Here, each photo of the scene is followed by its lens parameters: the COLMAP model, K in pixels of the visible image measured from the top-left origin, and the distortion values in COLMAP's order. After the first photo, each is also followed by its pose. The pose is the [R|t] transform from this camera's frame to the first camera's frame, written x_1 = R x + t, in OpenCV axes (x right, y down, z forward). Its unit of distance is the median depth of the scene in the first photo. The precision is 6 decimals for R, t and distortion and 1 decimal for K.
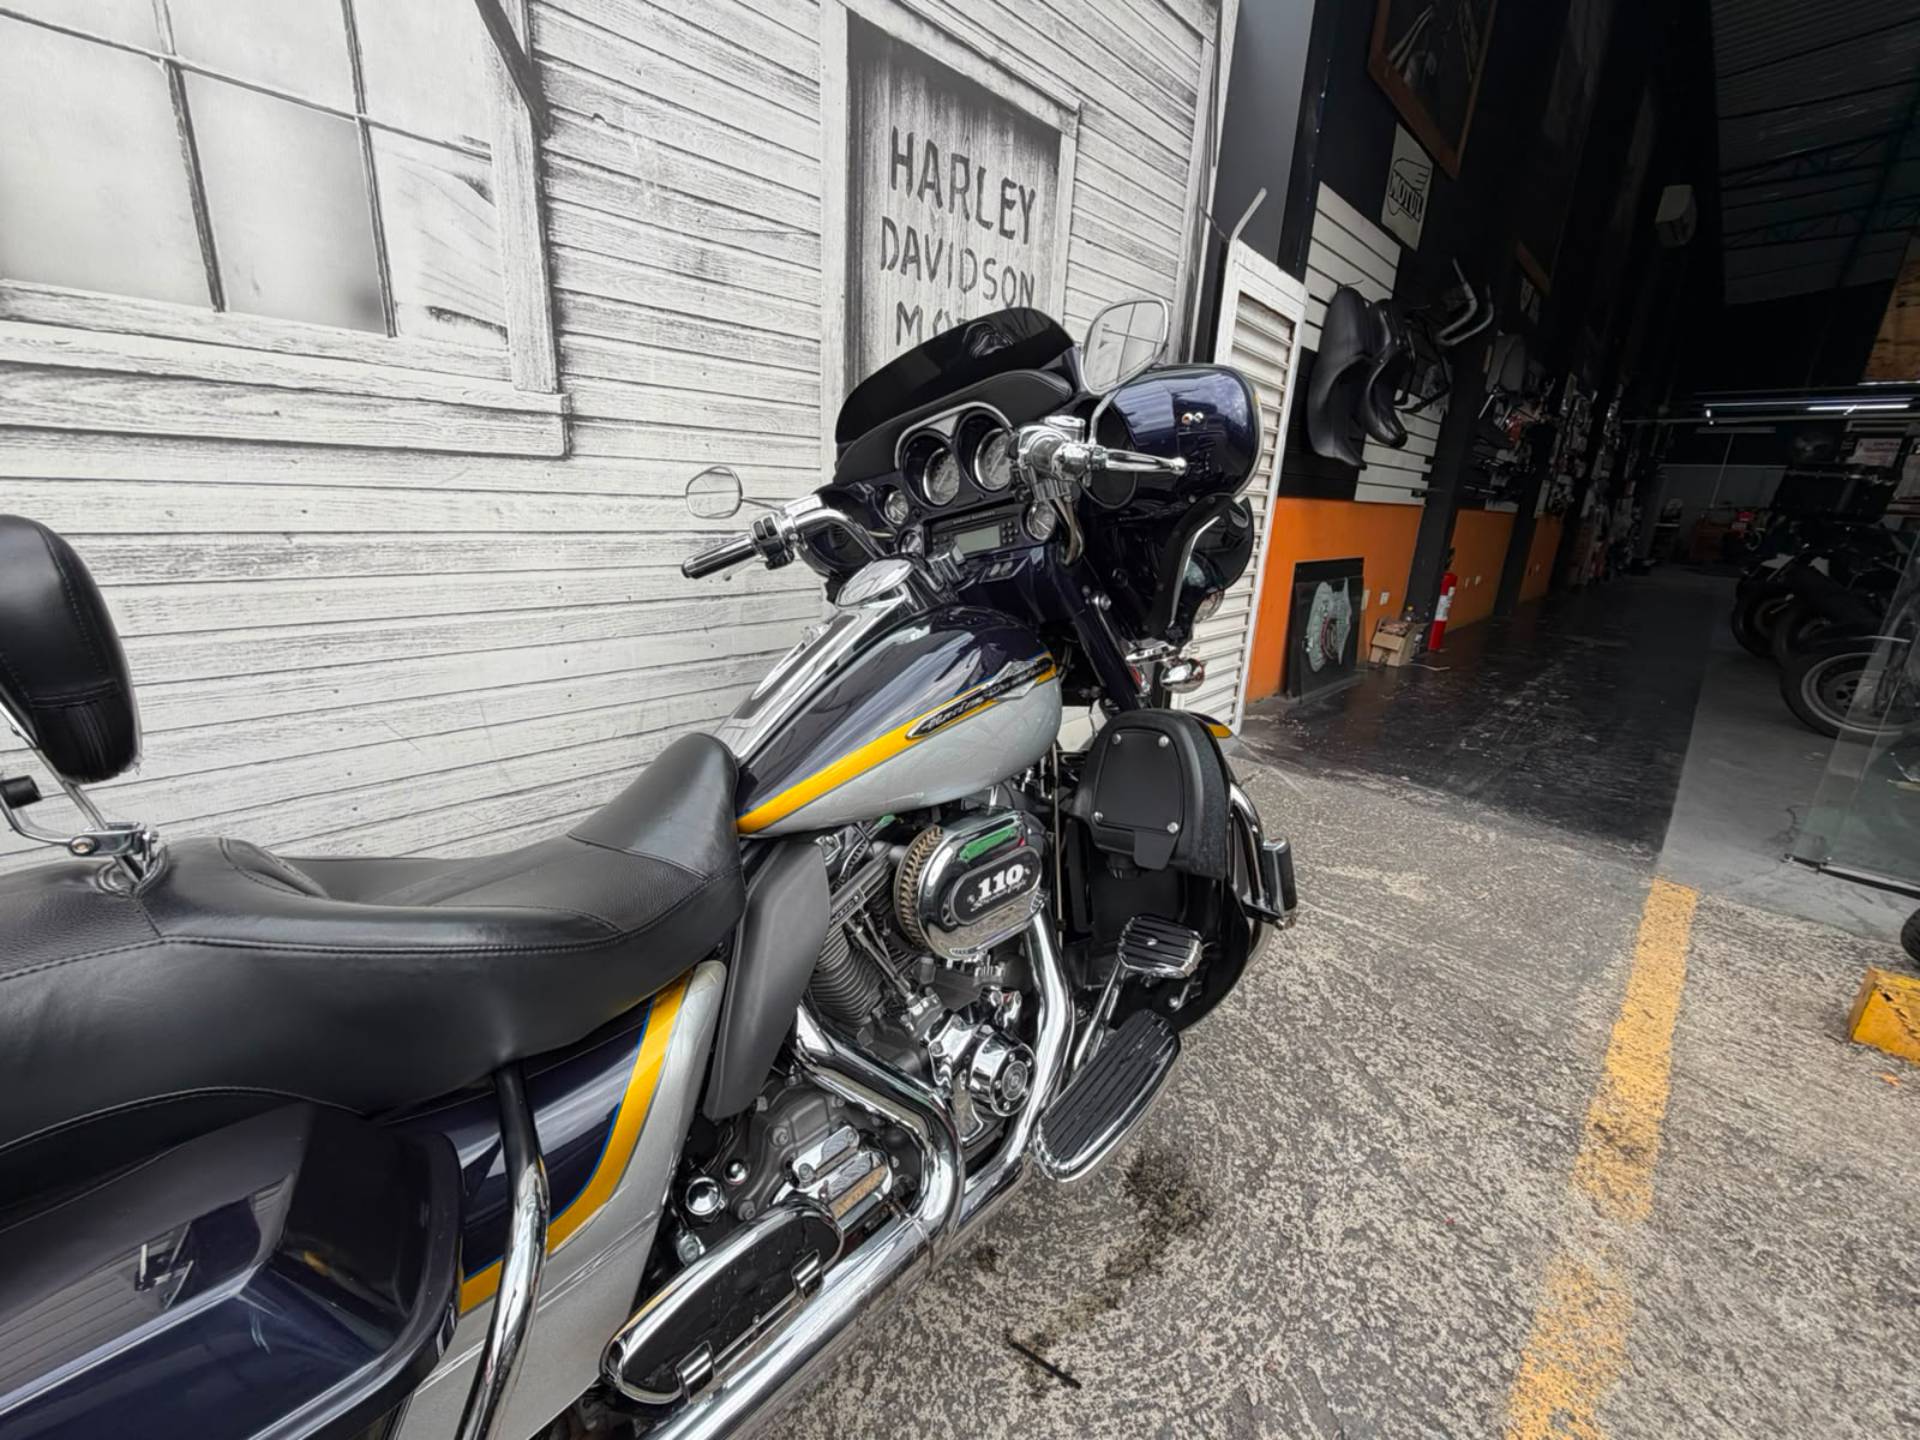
lens RADIAL K [[783.1, 0, 958.8], [0, 783.1, 719.0], [0, 0, 1]] dist [-0.000487, -0.000031]
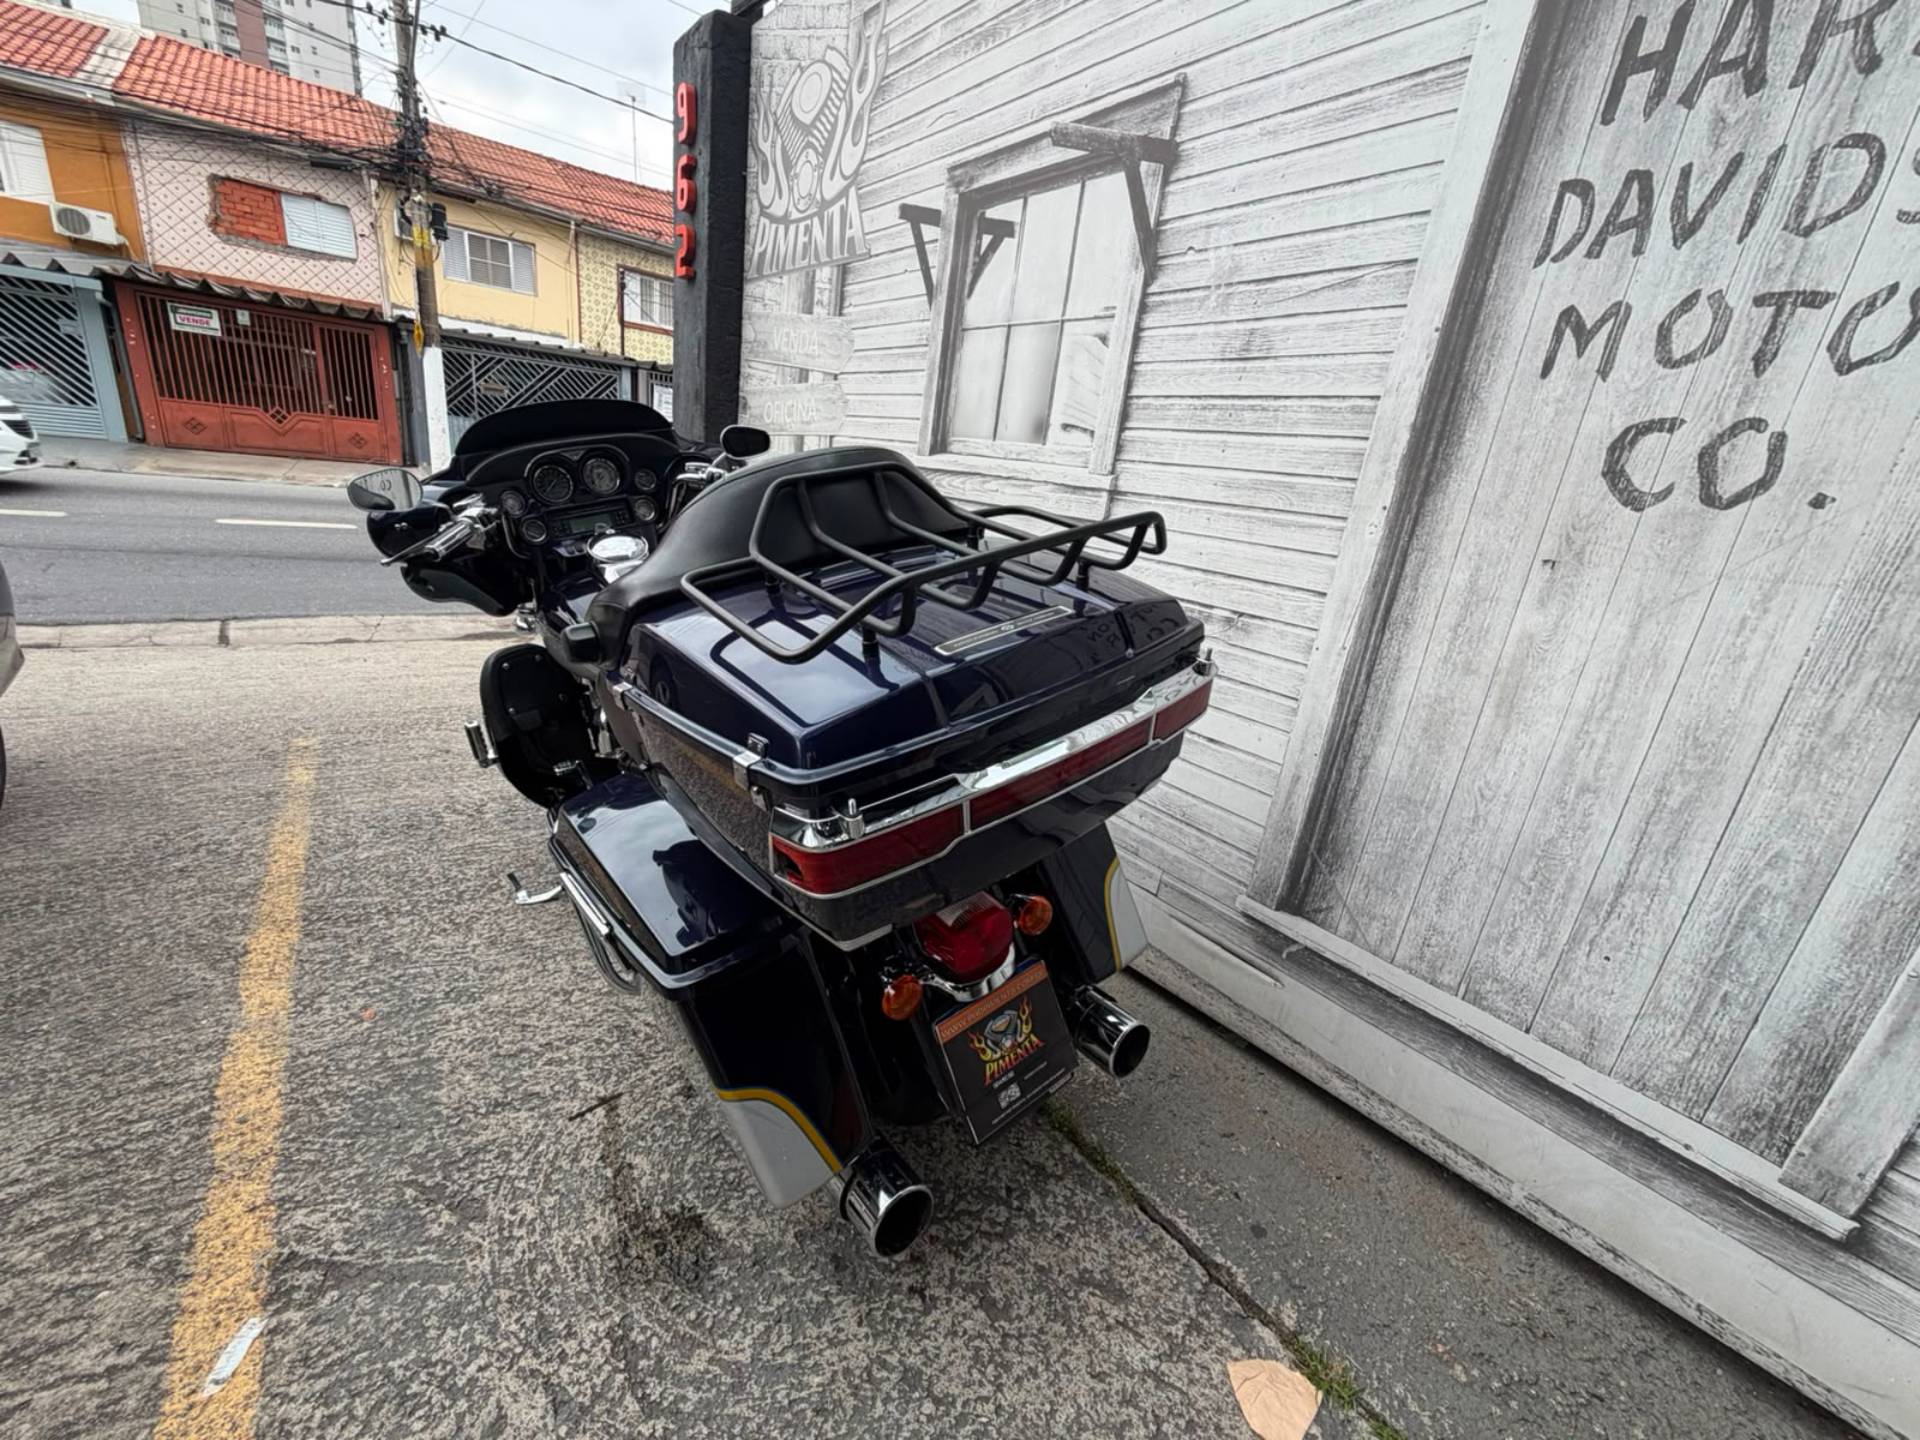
lens RADIAL K [[764.8, 0, 961.5], [0, 764.8, 720.1], [0, 0, 1]] dist [-0.000204, -0.000233]
pose [[-0.140040, 0.245454, -0.959240, 0.846395], [-0.395150, 0.874441, 0.281443, -0.314974], [0.907880, 0.418457, -0.025466, 0.967977]]
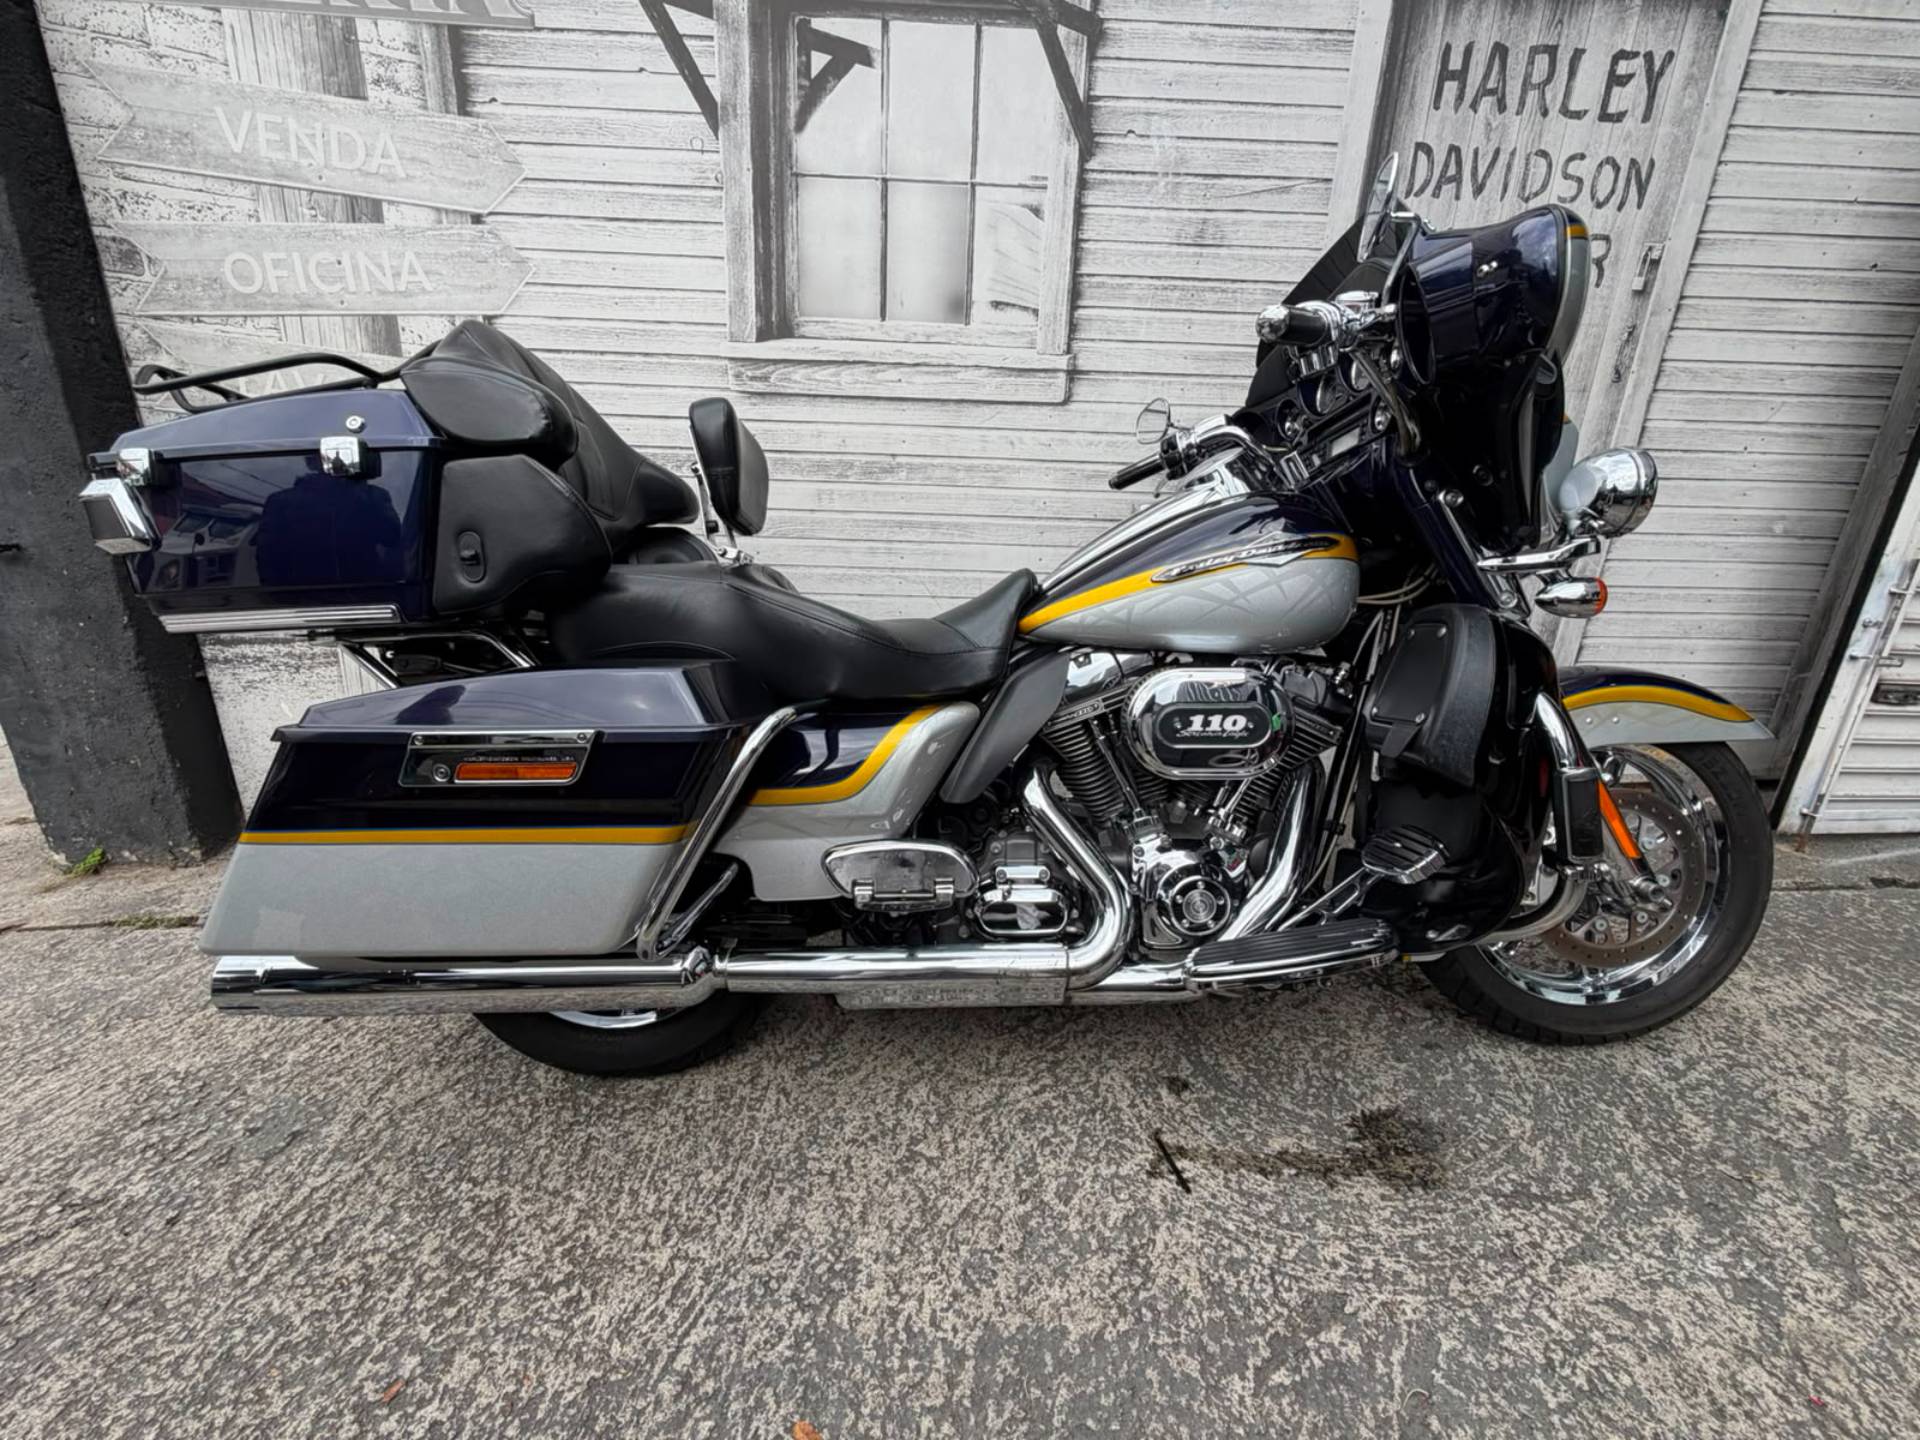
lens RADIAL K [[783.1, 0, 958.0], [0, 783.1, 720.4], [0, 0, 1]] dist [-0.000487, -0.000031]
pose [[0.710845, 0.193415, -0.676232, 0.378274], [-0.197031, 0.977711, 0.072527, 0.133784], [0.675187, 0.081683, 0.733110, -0.054675]]
